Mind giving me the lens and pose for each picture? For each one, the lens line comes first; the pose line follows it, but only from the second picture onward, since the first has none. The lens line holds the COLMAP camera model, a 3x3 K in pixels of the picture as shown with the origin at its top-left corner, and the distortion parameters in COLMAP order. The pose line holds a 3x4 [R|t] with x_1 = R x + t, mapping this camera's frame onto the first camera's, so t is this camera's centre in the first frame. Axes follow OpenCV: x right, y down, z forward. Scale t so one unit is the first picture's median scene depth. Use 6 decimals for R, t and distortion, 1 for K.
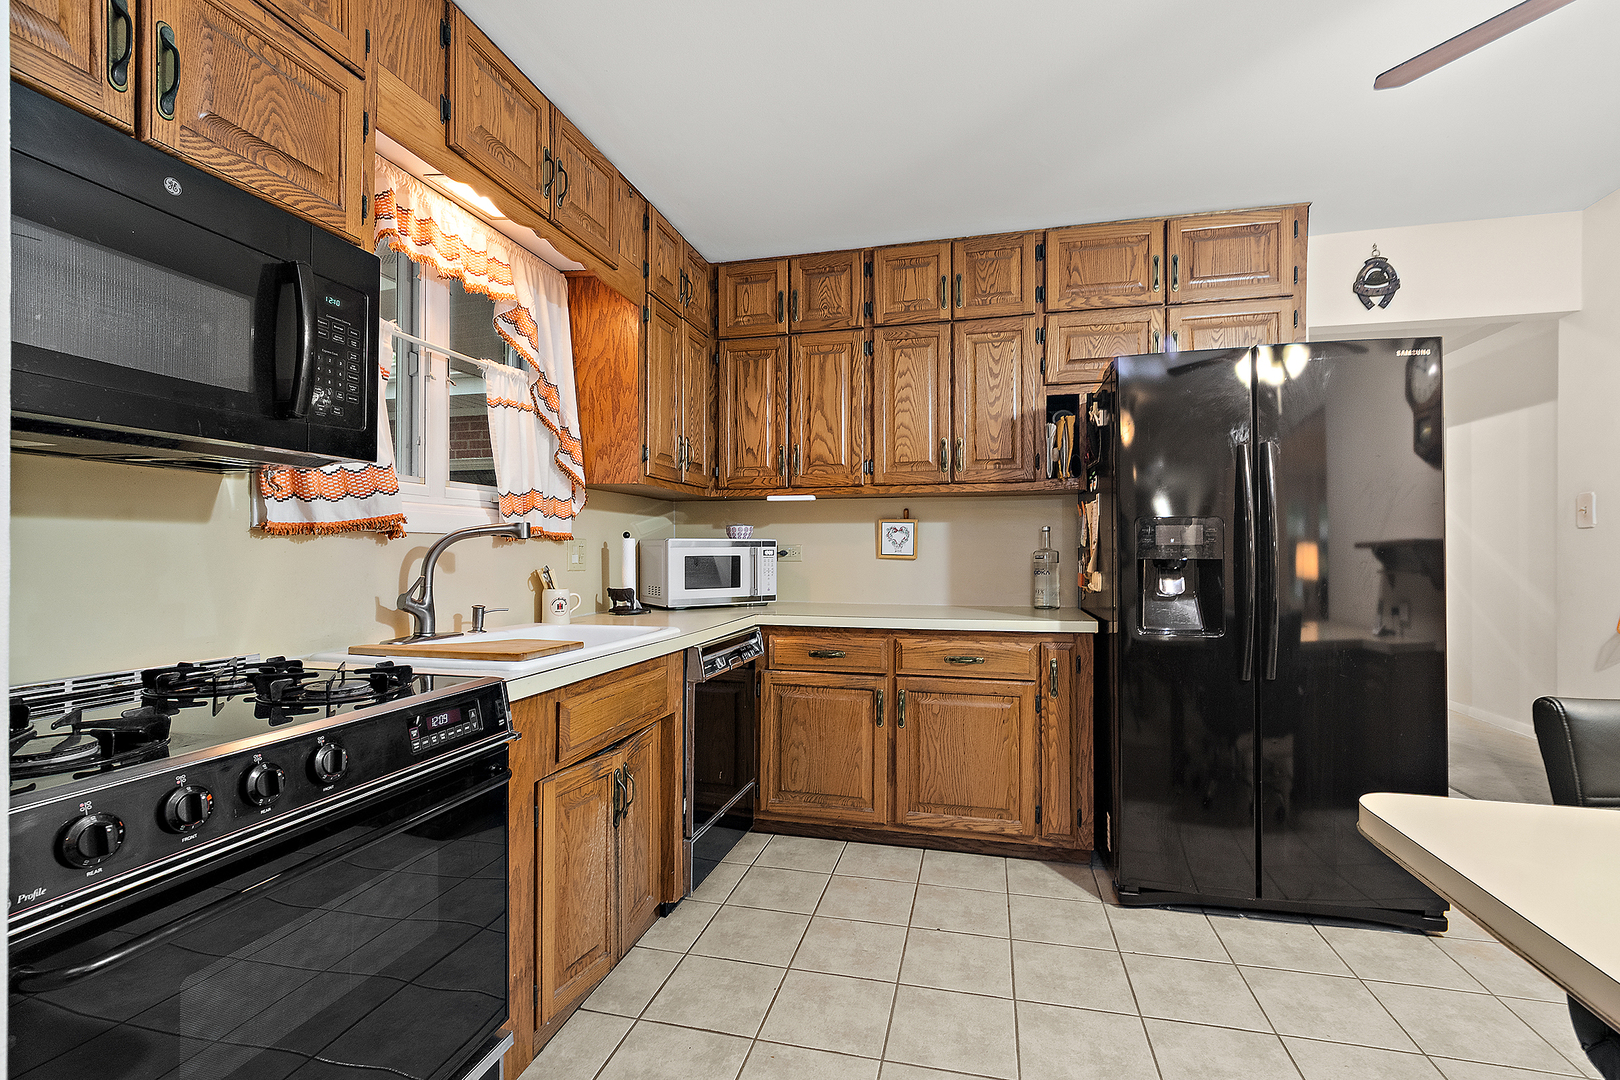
lens RADIAL K [[730.0, 0, 810.4], [0, 730.0, 548.8], [0, 0, 1]] dist [-0.001772, 0.000426]
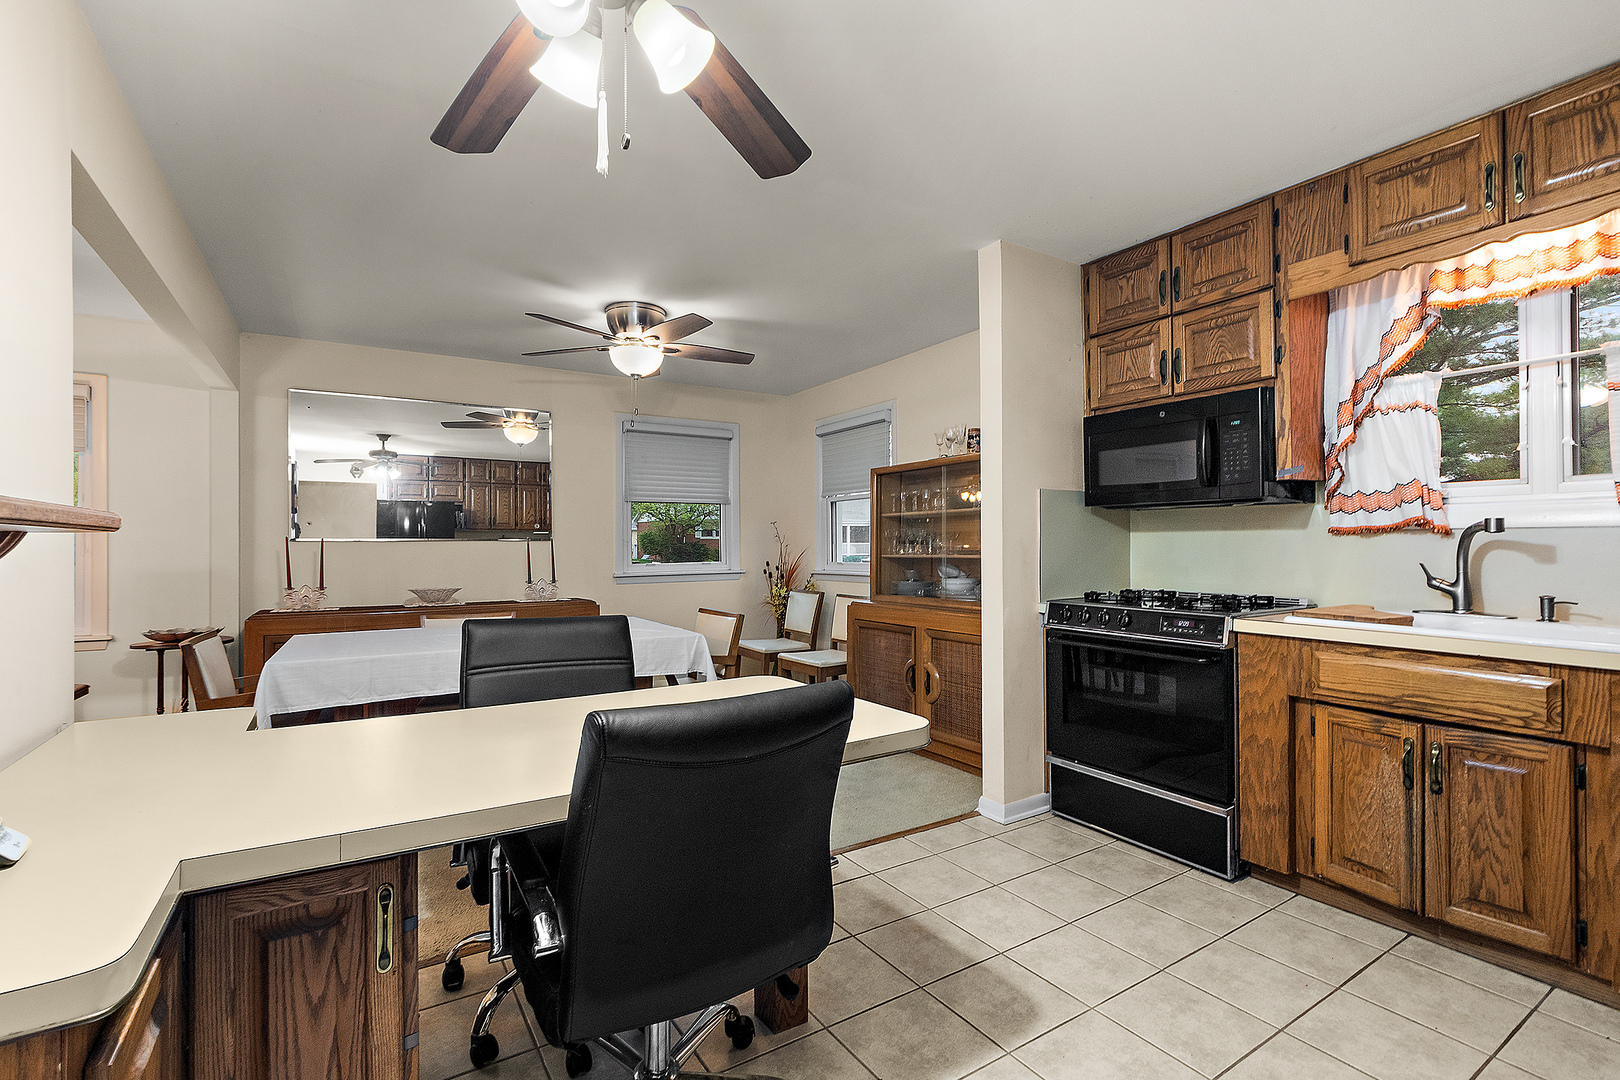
lens RADIAL K [[730.0, 0, 808.2], [0, 730.0, 545.3], [0, 0, 1]] dist [-0.001772, 0.000426]
pose [[-0.699822, 0.000150, -0.714317, 0.762461], [0.004344, 0.999982, -0.004046, 0.003839], [0.714304, -0.005935, -0.699810, 0.728209]]
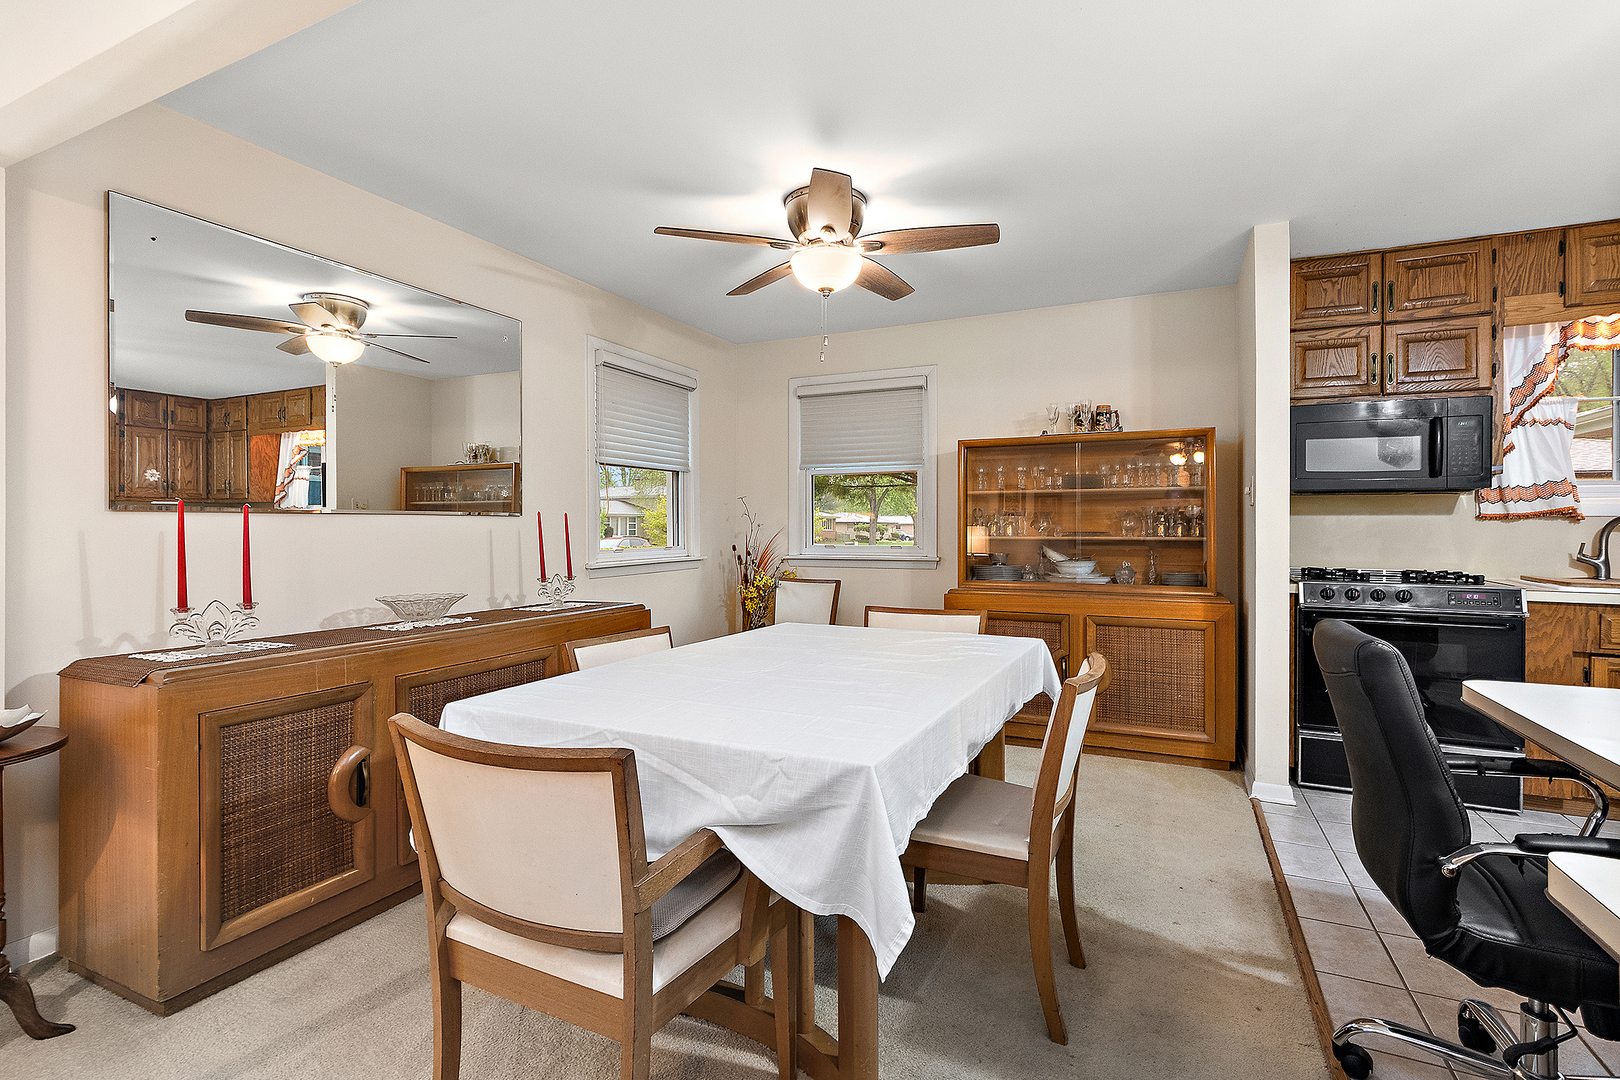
lens RADIAL K [[730.0, 0, 810.4], [0, 730.0, 528.0], [0, 0, 1]] dist [-0.001772, 0.000426]
pose [[-0.204726, -0.000930, -0.978819, 0.988654], [-0.000105, 1.000000, -0.000928, 0.003766], [0.978819, -0.000087, -0.204726, -0.284135]]
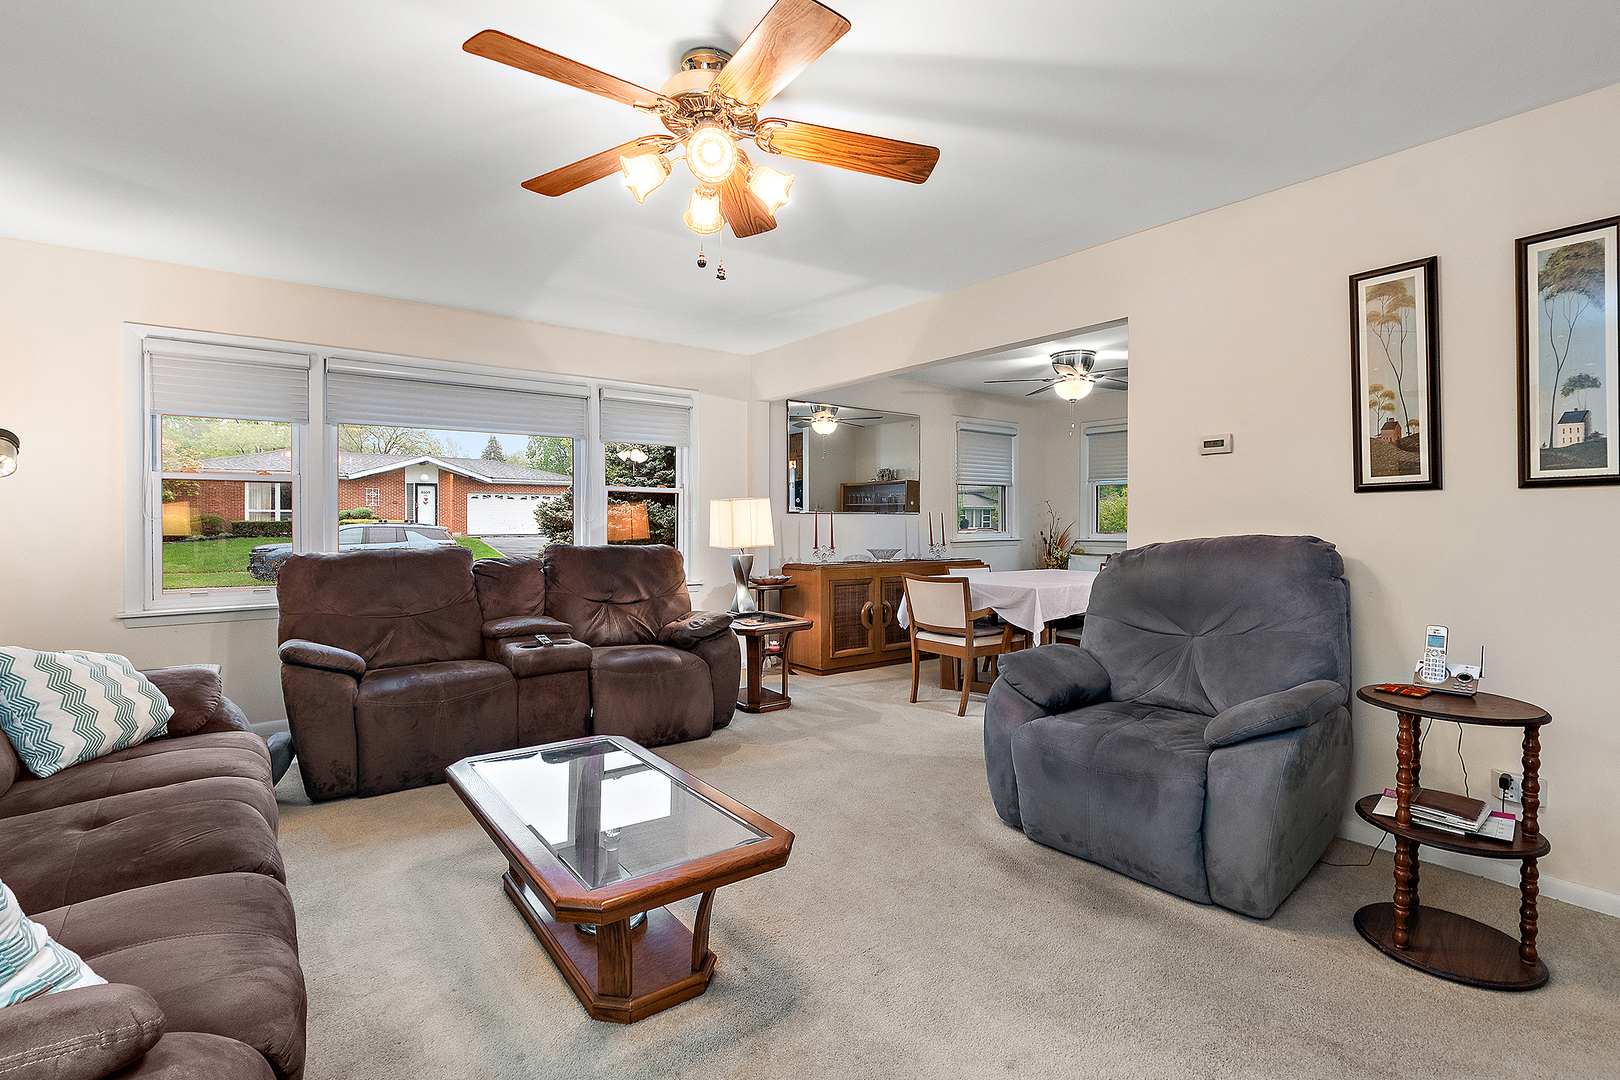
lens RADIAL K [[730.0, 0, 805.9], [0, 730.0, 529.6], [0, 0, 1]] dist [-0.001772, 0.000426]
pose [[-0.636199, 0.007291, -0.771491, 1.976850], [-0.004068, 0.999910, 0.012804, 0.004395], [0.771514, 0.011284, -0.636112, 0.229278]]
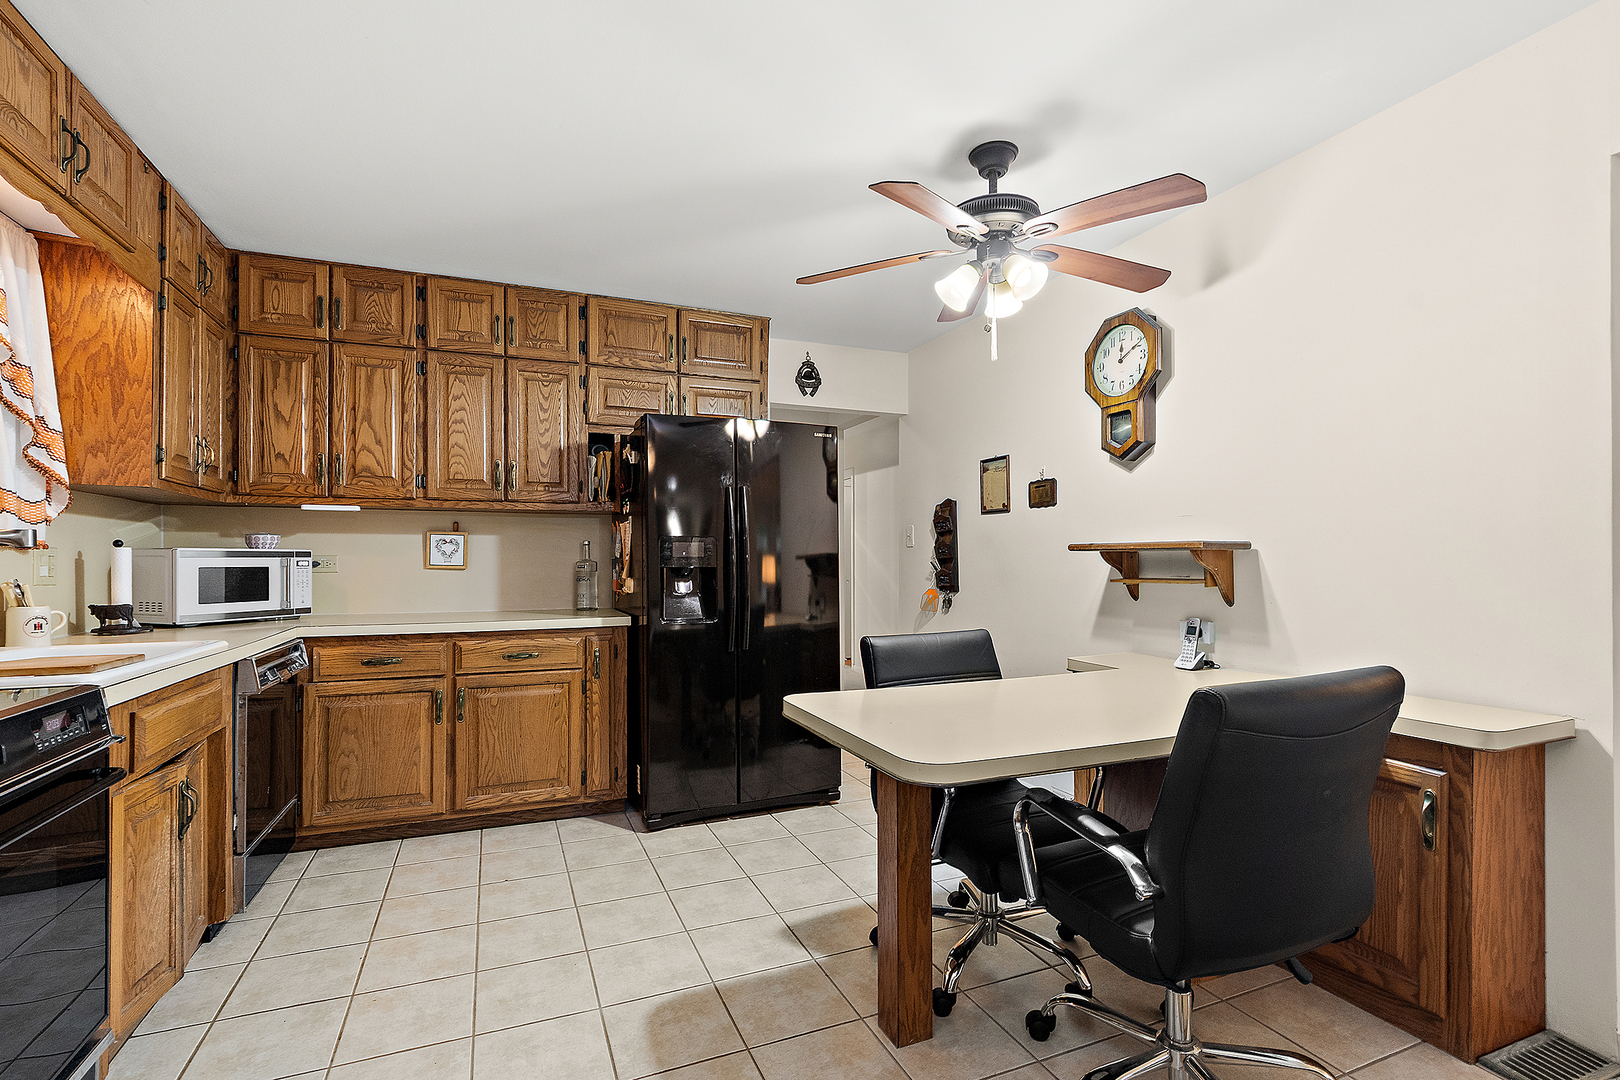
lens RADIAL K [[730.0, 0, 794.3], [0, 730.0, 567.8], [0, 0, 1]] dist [-0.001772, 0.000426]
pose [[0.813540, -0.005578, 0.581482, -0.110237], [-0.000515, 0.999947, 0.010313, 0.000732], [-0.581508, -0.008690, 0.813494, -0.195641]]
